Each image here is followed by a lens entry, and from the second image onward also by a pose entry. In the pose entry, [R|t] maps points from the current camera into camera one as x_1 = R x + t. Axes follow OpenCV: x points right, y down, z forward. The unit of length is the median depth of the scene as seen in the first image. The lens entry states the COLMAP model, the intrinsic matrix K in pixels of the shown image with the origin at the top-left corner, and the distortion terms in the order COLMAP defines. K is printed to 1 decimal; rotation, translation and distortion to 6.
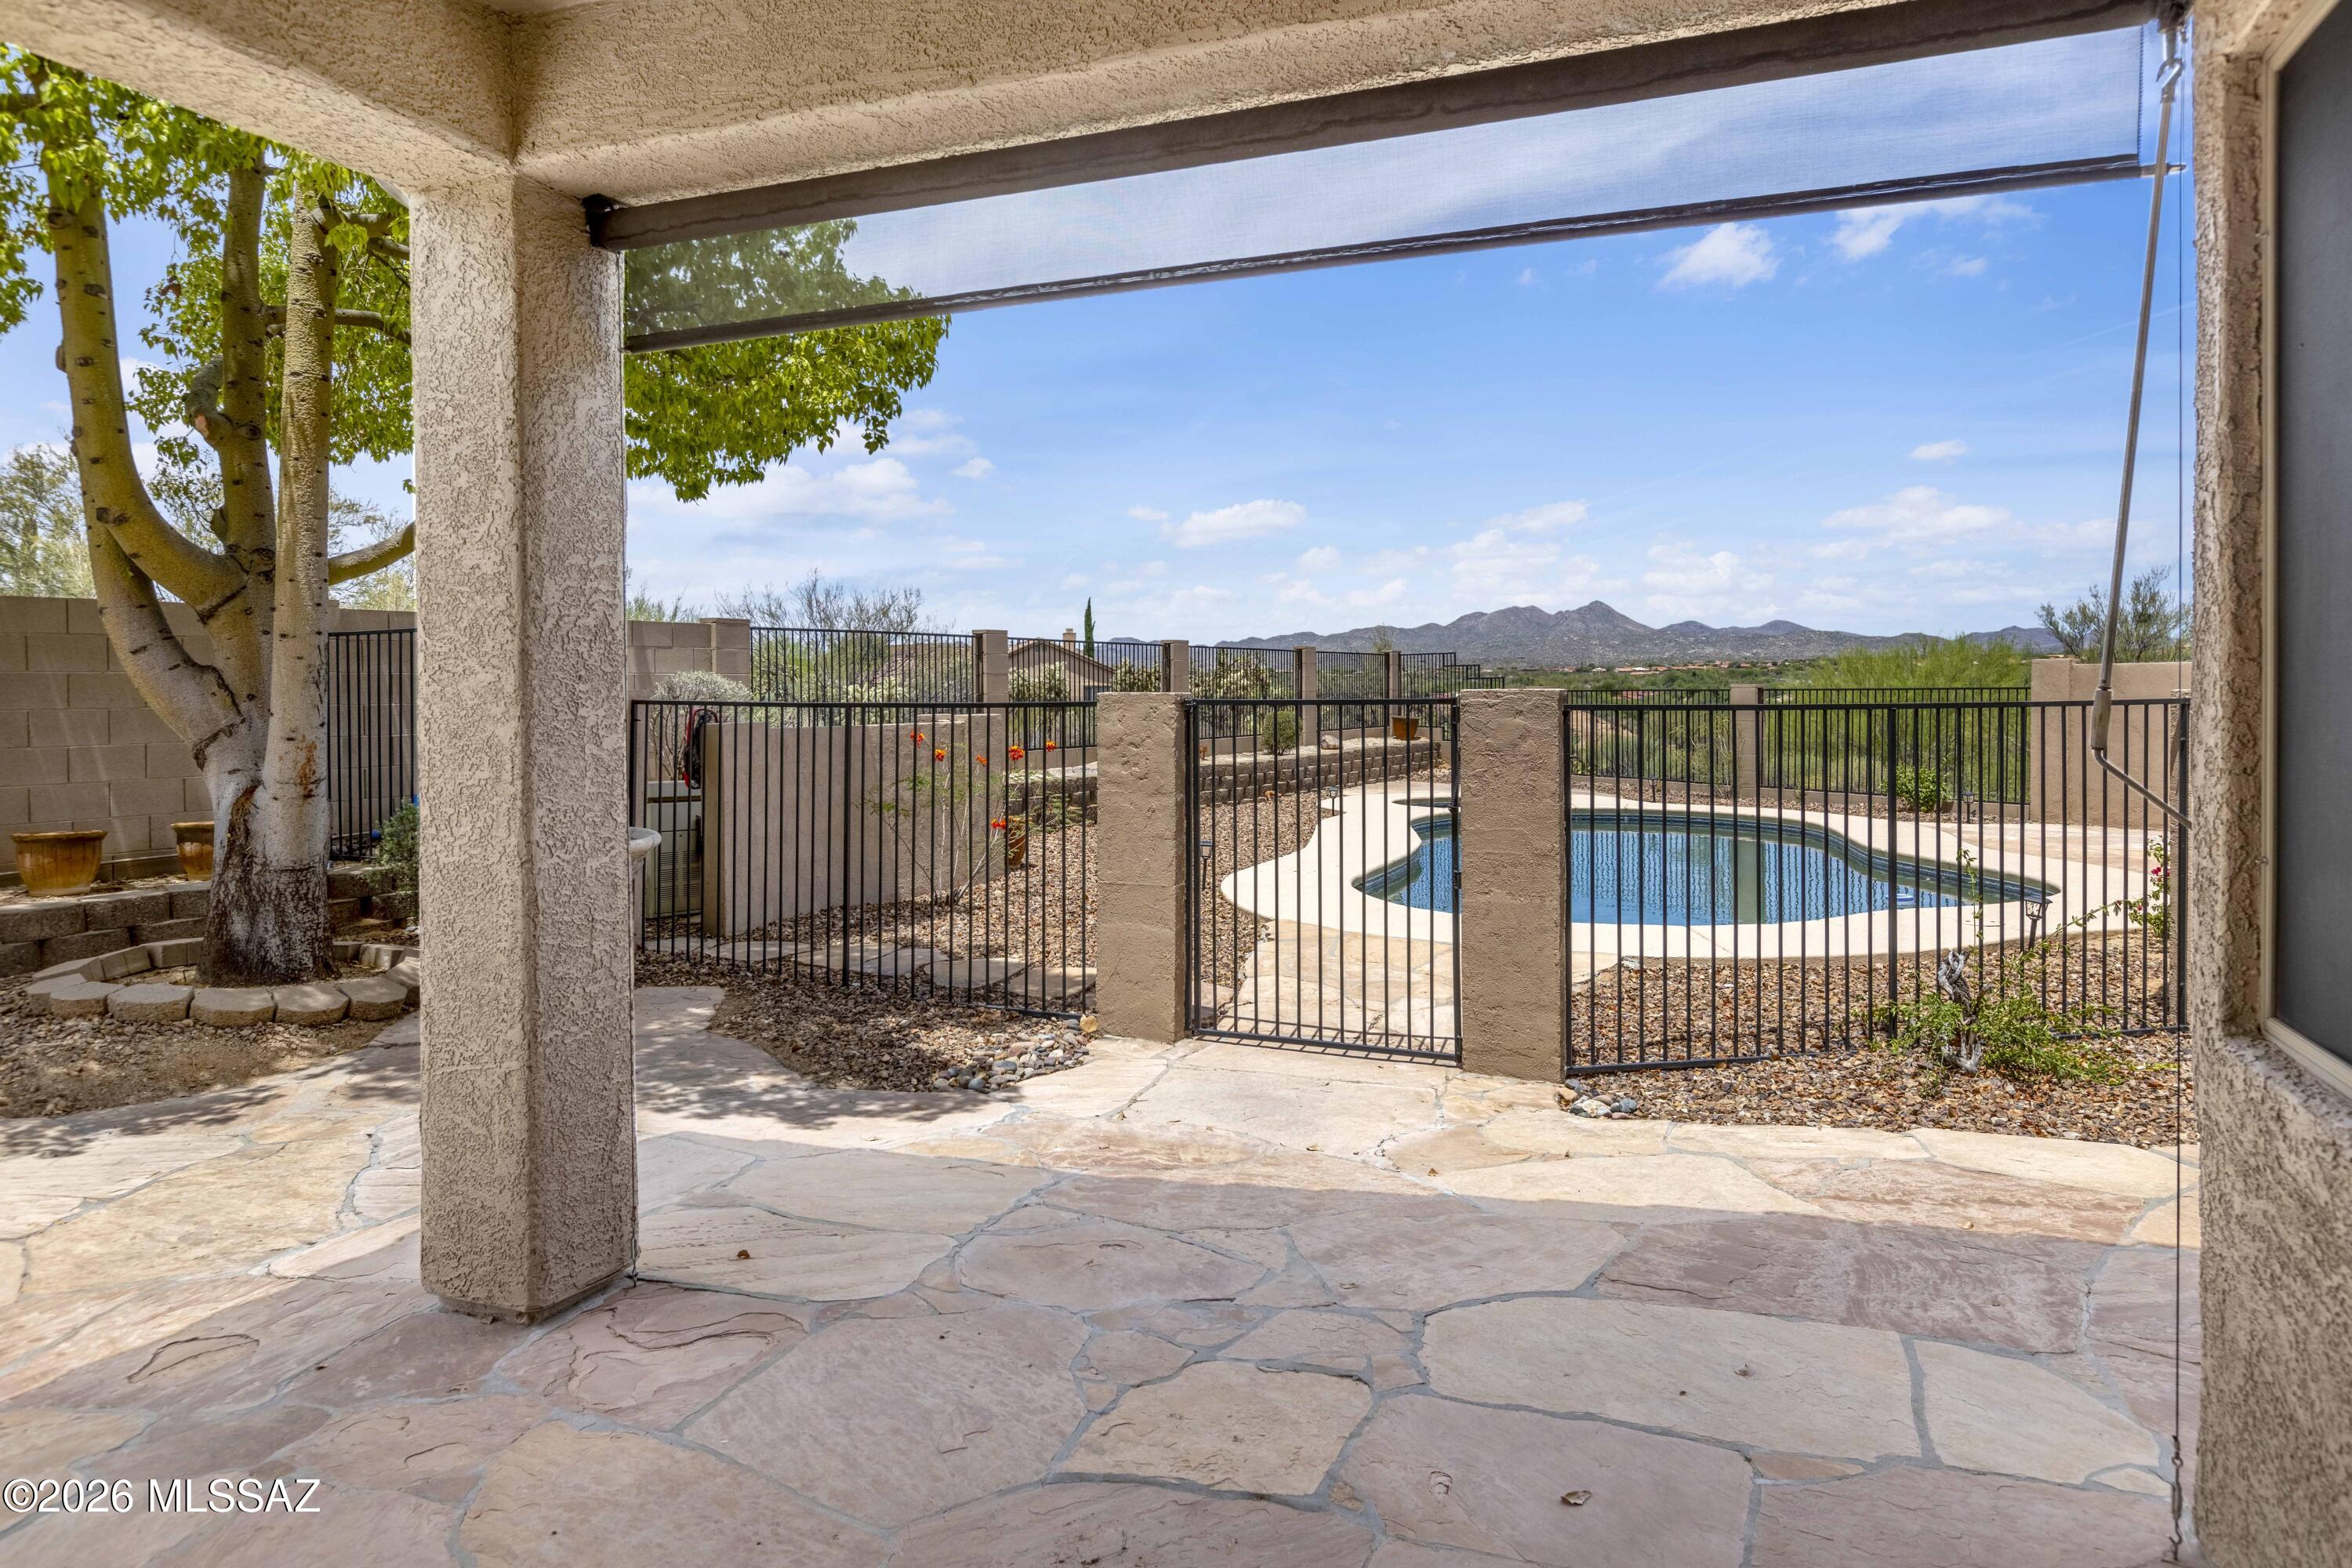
lens RADIAL K [[1505.7, 0, 1179.3], [0, 1505.7, 679.4], [0, 0, 1]] dist [0.005295, -0.004845]
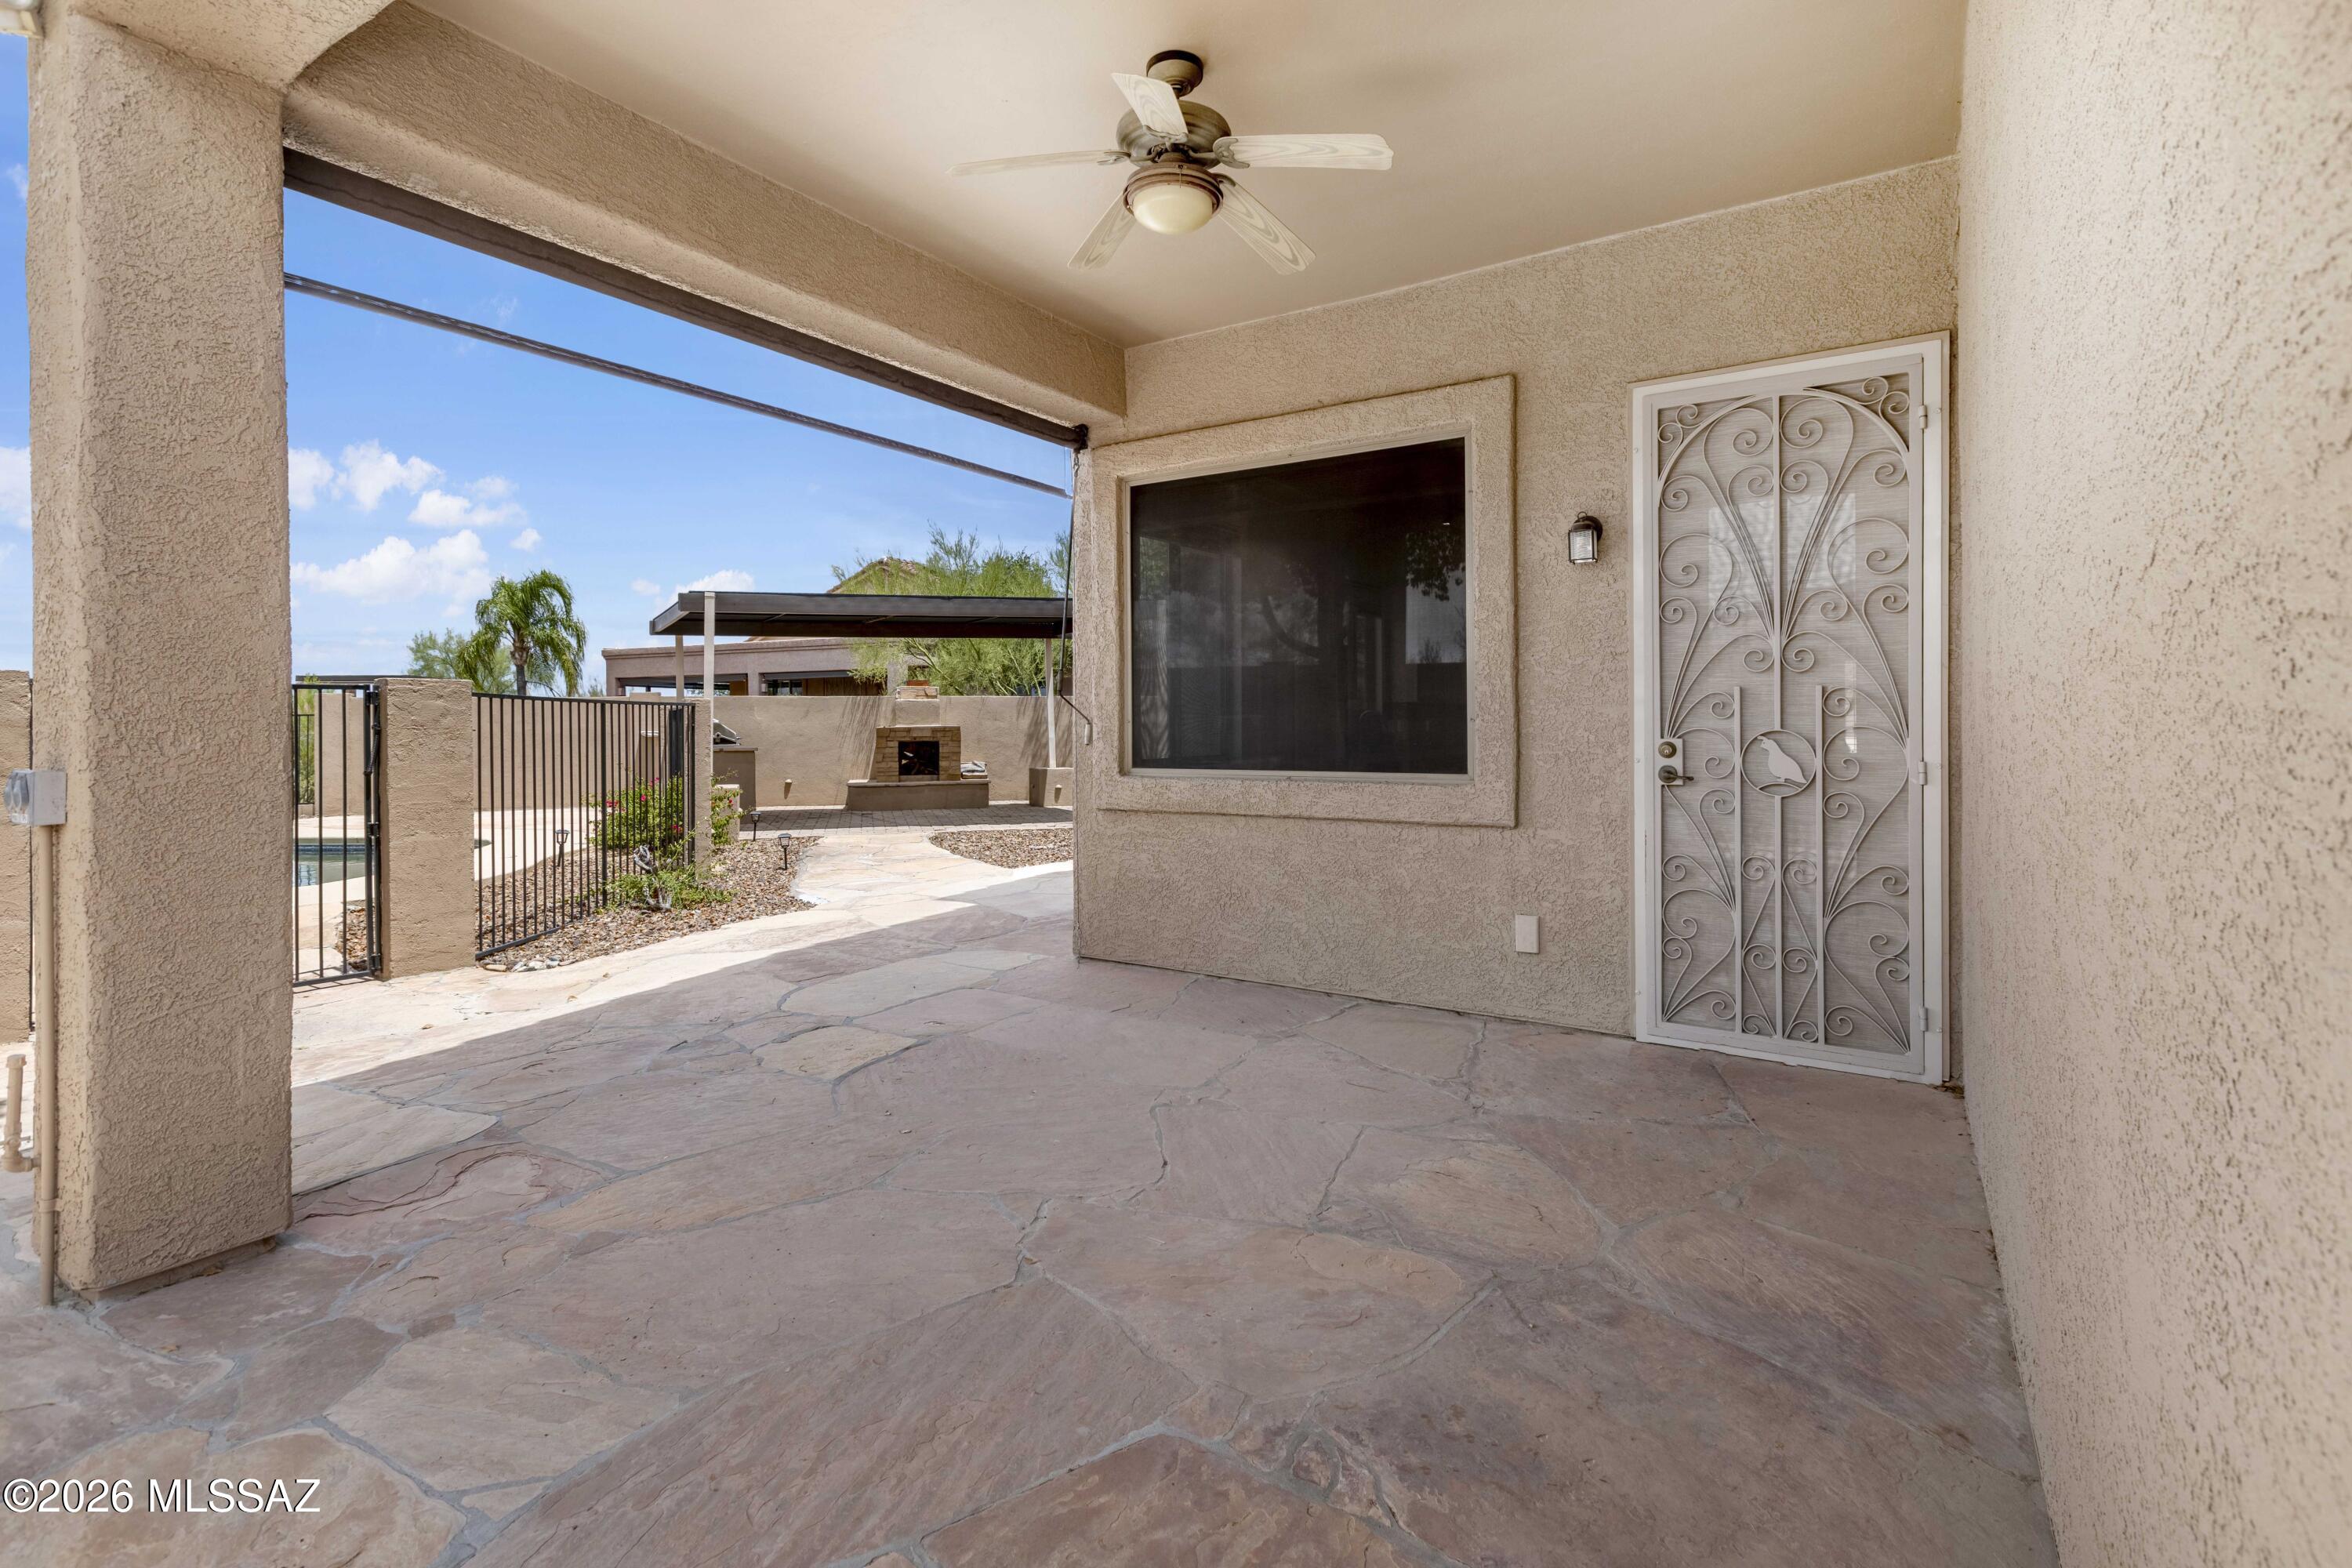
lens RADIAL K [[1091.1, 0, 1175.3], [0, 1091.1, 731.7], [0, 0, 1]] dist [0.015286, 0.000061]
pose [[0.204102, -0.005978, 0.978931, -1.054900], [-0.000410, 0.999981, 0.006192, 0.081840], [-0.978949, -0.001665, 0.204096, 0.272173]]
